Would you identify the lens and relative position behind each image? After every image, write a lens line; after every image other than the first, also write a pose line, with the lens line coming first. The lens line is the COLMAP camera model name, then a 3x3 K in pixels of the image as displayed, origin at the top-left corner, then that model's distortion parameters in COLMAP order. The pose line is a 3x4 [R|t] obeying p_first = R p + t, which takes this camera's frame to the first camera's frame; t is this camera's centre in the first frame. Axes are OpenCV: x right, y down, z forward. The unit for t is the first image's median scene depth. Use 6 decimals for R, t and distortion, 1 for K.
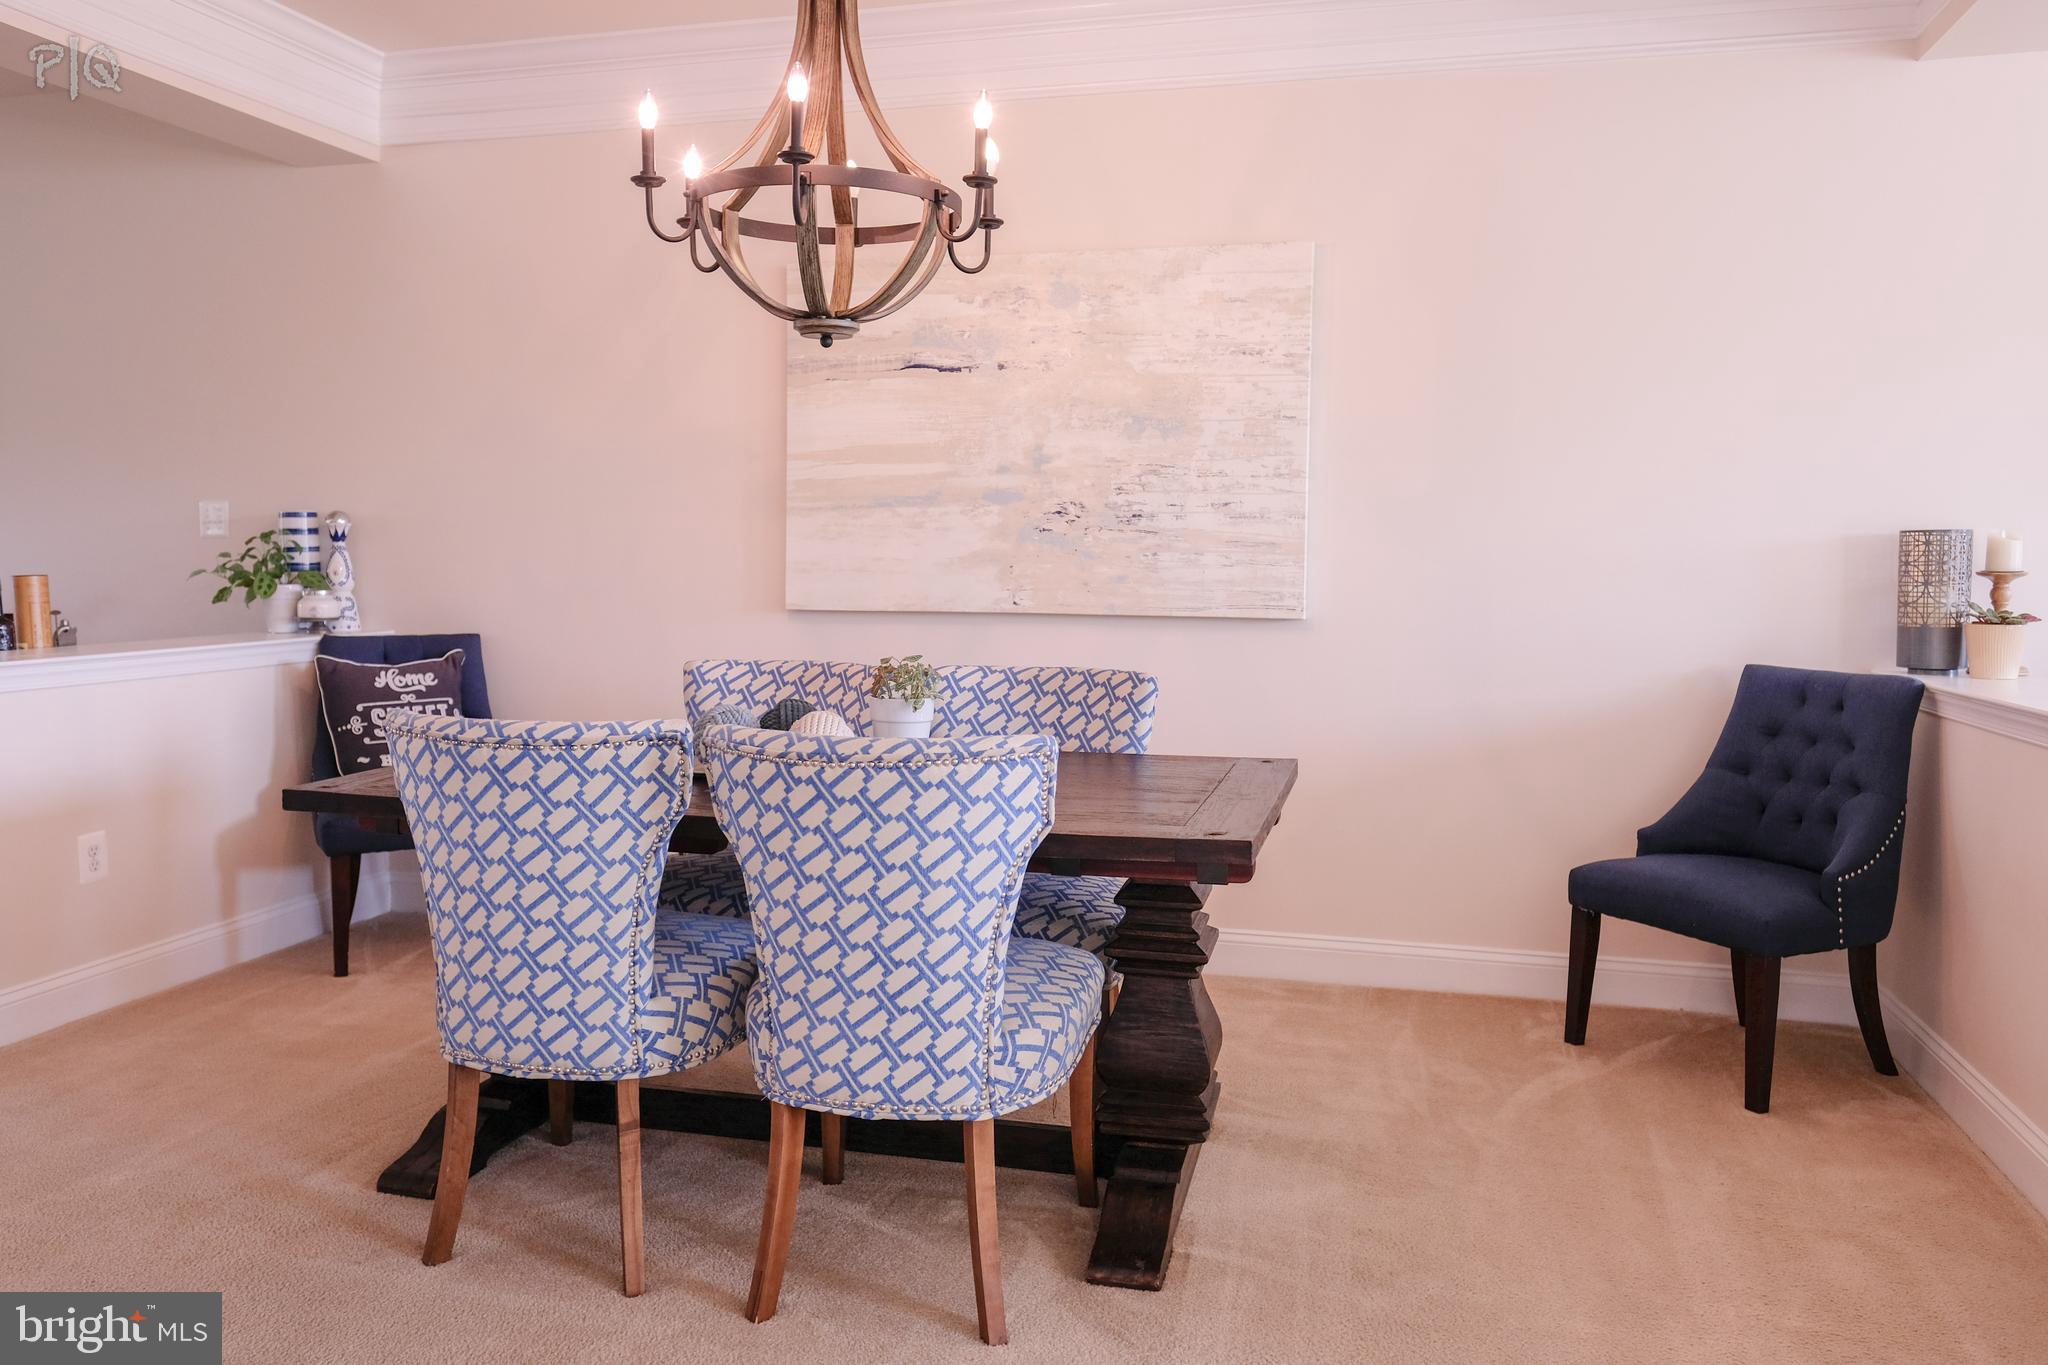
lens RADIAL K [[1473.9, 0, 1022.0], [0, 1473.9, 680.6], [0, 0, 1]] dist [-0.028008, 0.001422]
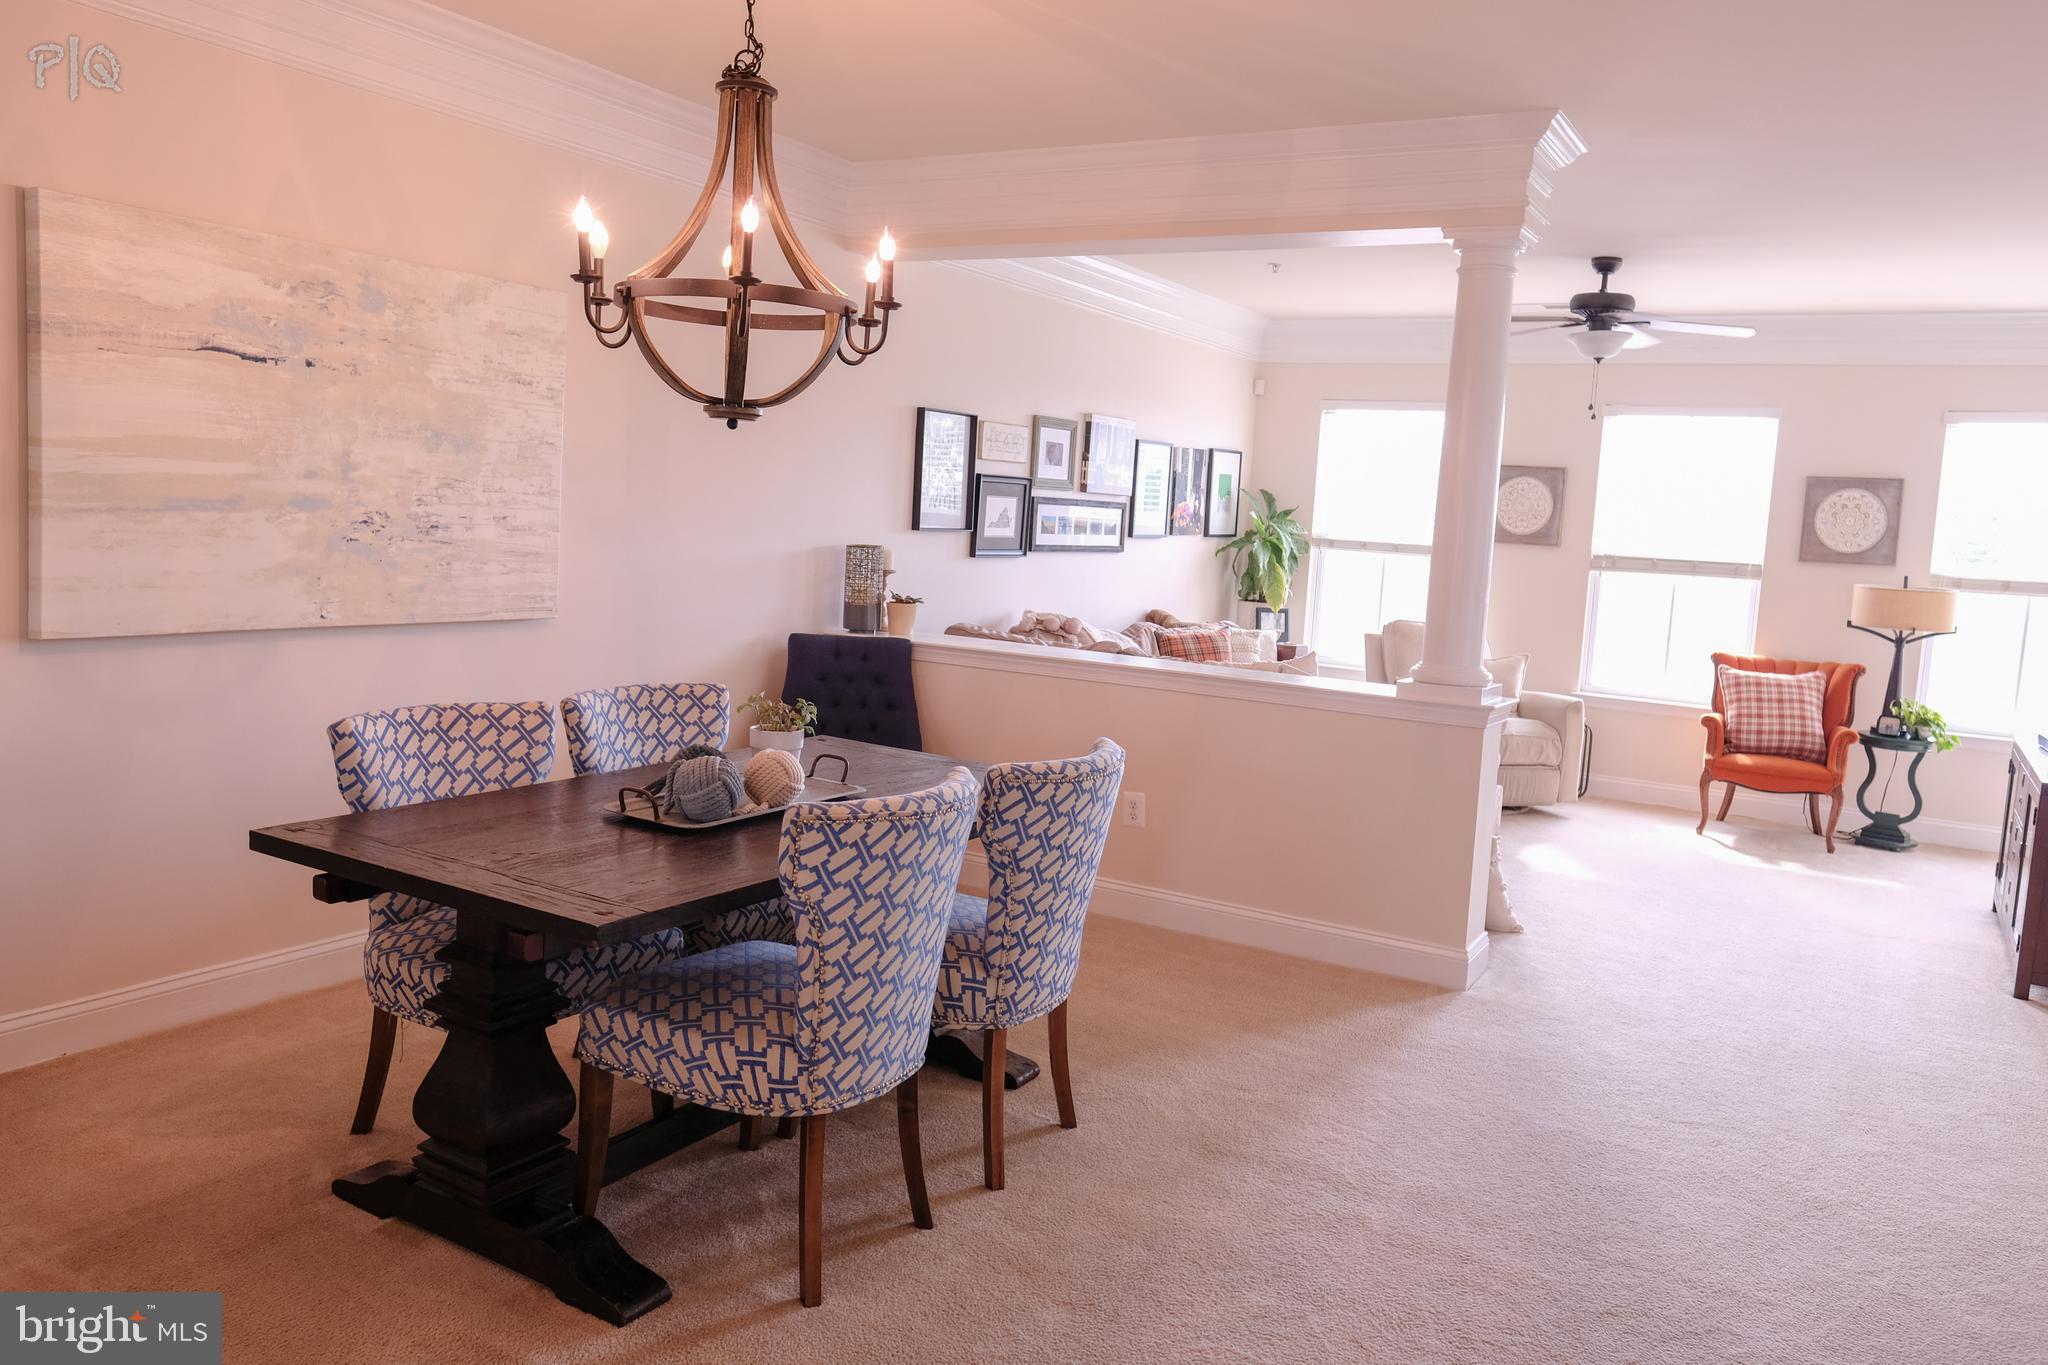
lens RADIAL K [[1473.9, 0, 1021.9], [0, 1473.9, 678.8], [0, 0, 1]] dist [-0.028008, 0.001422]
pose [[0.281182, -0.101050, 0.954320, -0.797040], [0.023179, 0.994866, 0.098513, -0.097306], [-0.959375, -0.005580, 0.282080, 0.312154]]
